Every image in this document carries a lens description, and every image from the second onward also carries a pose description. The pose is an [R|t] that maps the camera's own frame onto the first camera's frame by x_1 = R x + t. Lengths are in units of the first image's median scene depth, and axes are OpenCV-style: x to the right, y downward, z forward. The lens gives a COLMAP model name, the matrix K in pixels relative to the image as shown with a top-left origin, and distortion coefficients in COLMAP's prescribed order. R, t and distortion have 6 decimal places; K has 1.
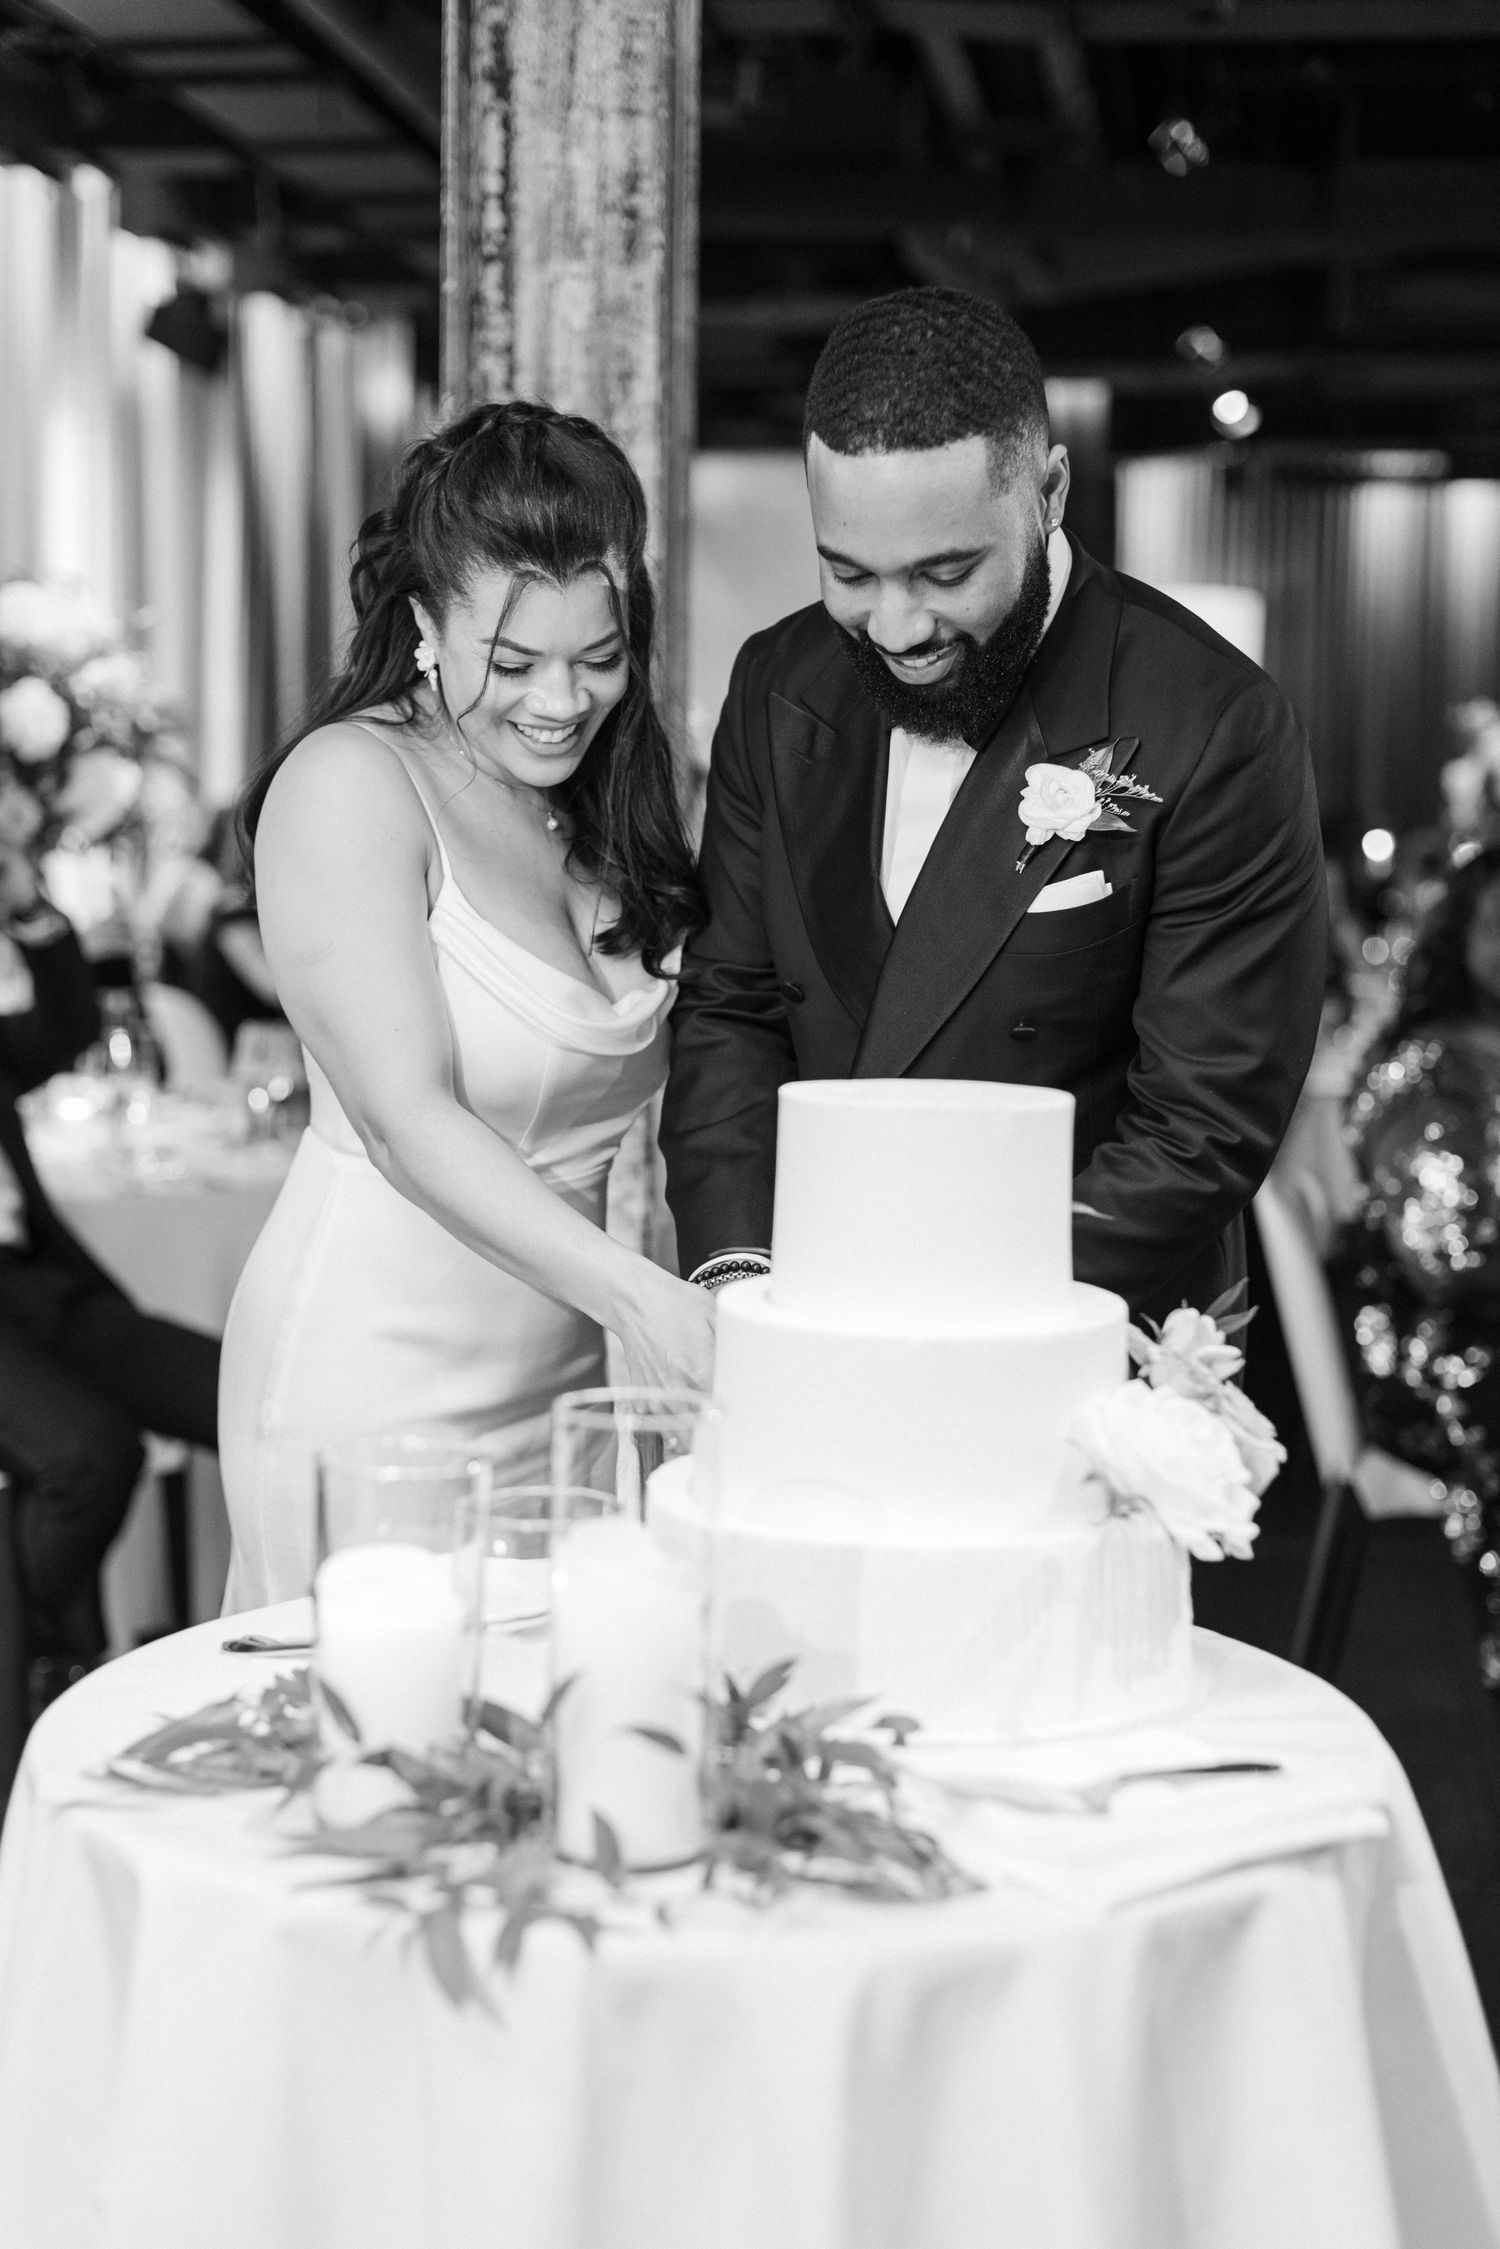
lens RADIAL K [[2878.4, 0, 750.0], [0, 2878.4, 1124.5], [0, 0, 1]] dist [-0.008267, 0.036771]
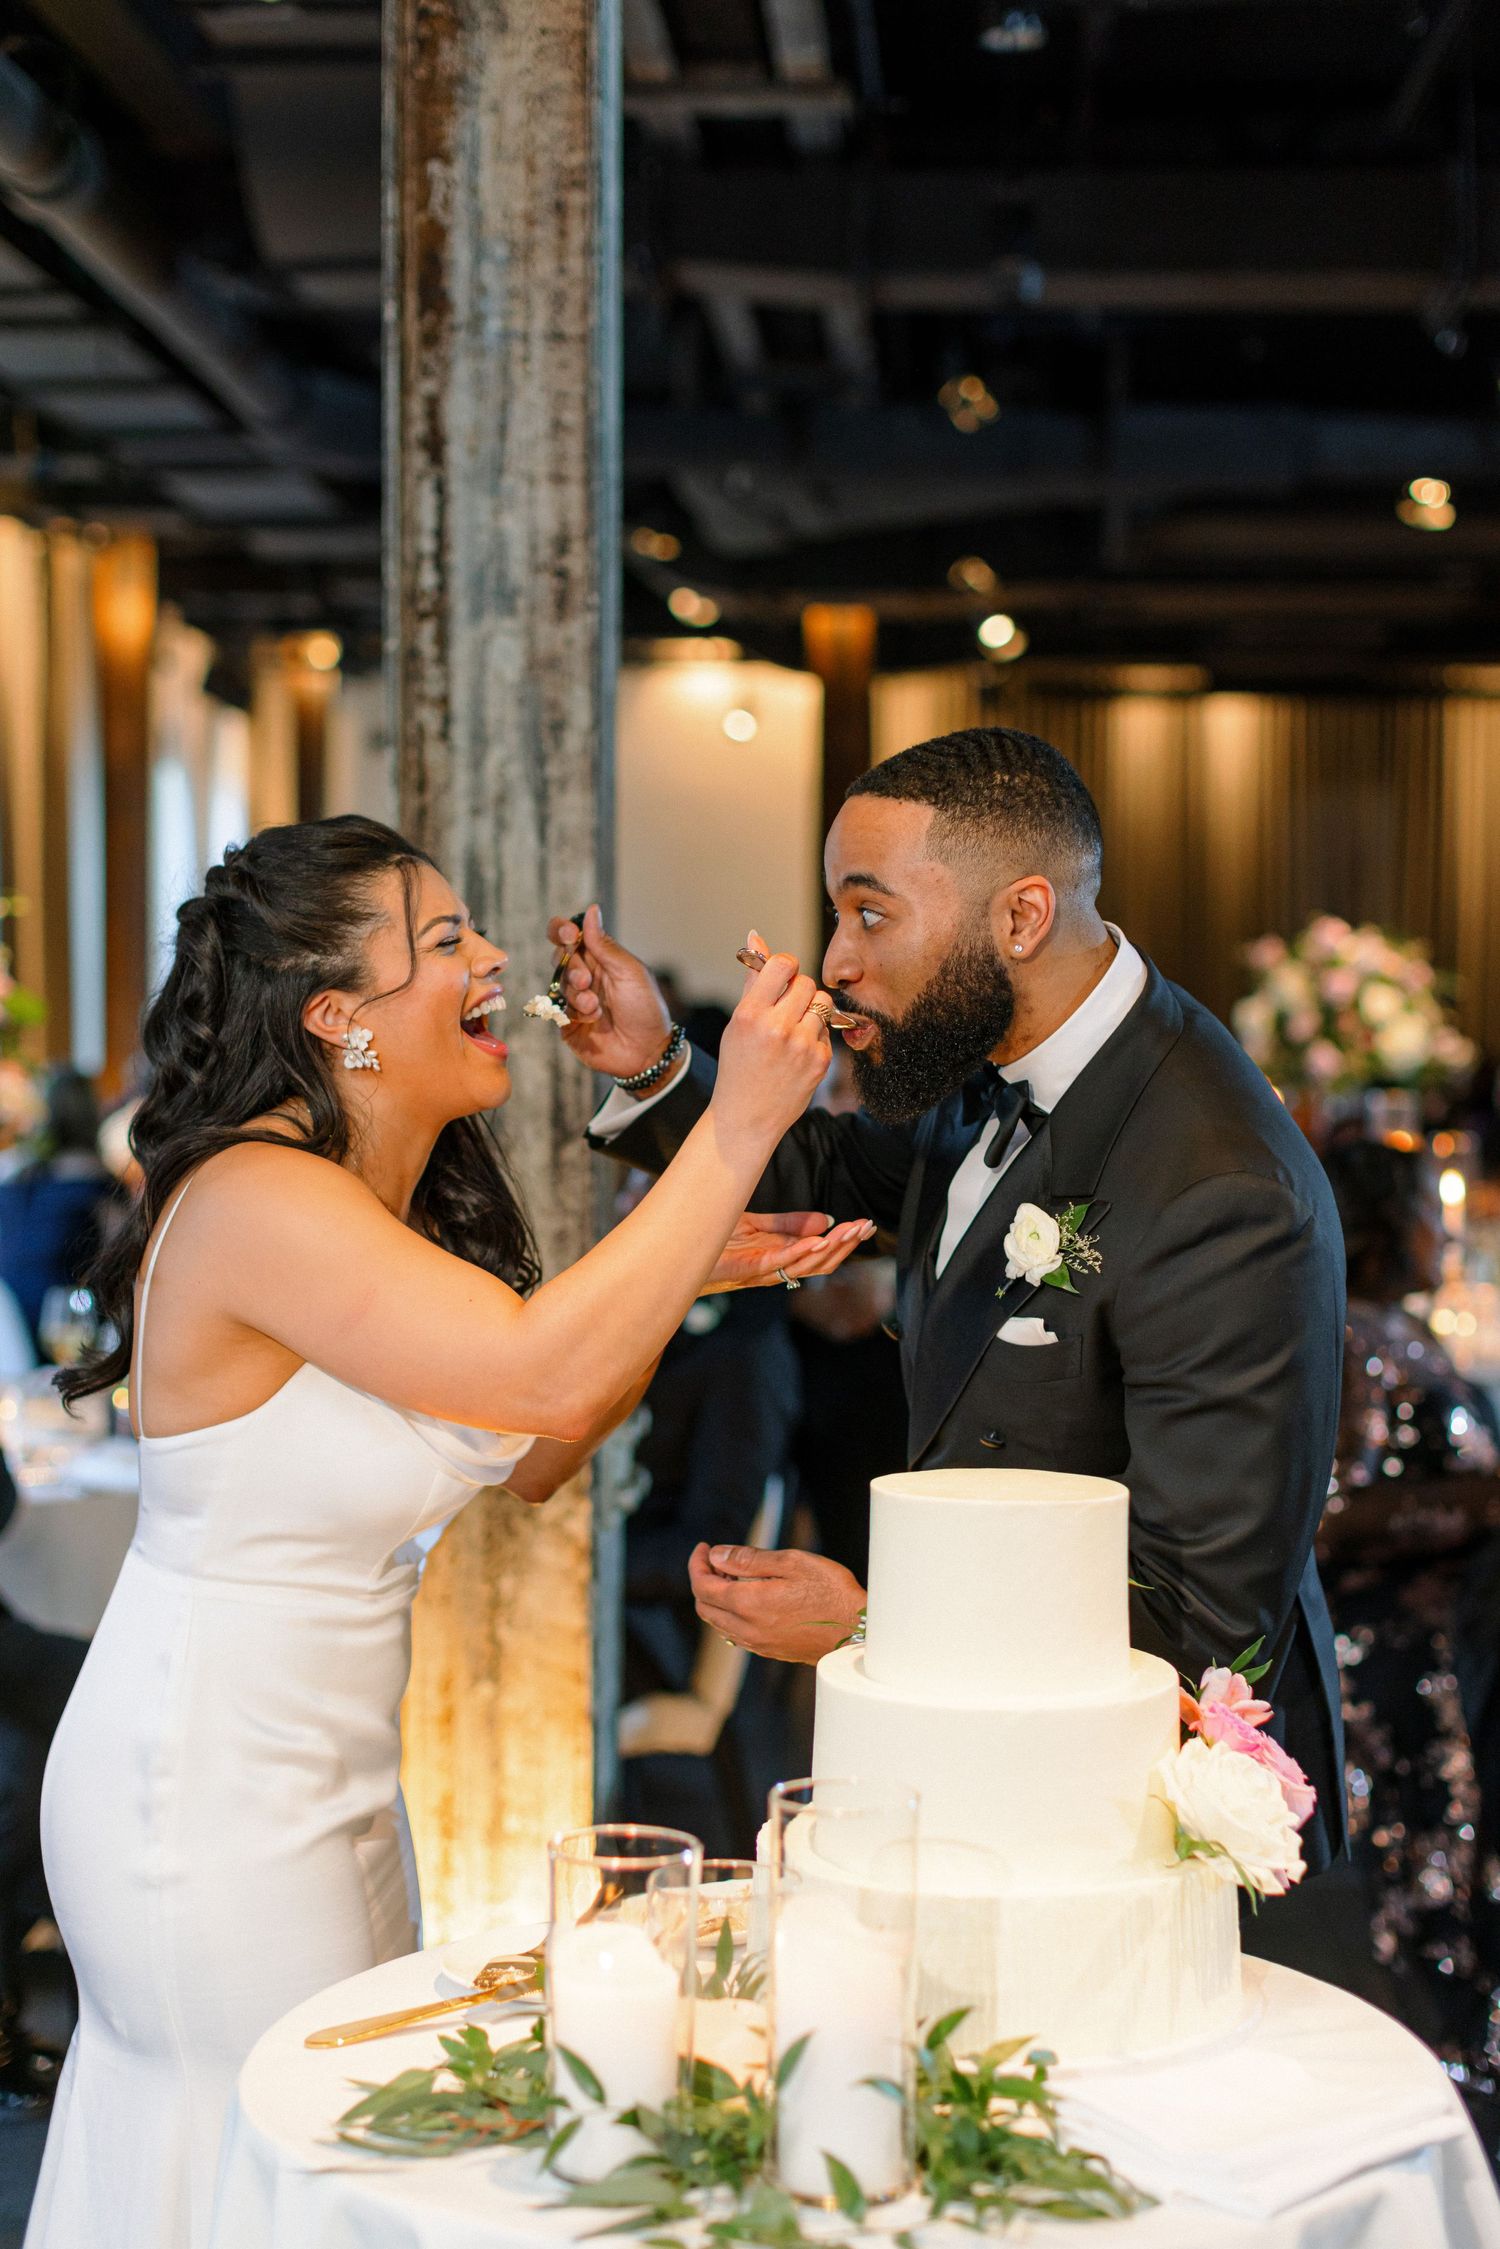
lens RADIAL K [[3186.3, 0, 750.0], [0, 3186.3, 1124.5], [0, 0, 1]] dist [-0.016414, 0.037105]
pose [[0.992339, -0.017552, 0.122288, -0.118315], [0.024104, 0.998340, -0.052312, -0.054621], [-0.121167, 0.054859, 0.991115, -0.144179]]
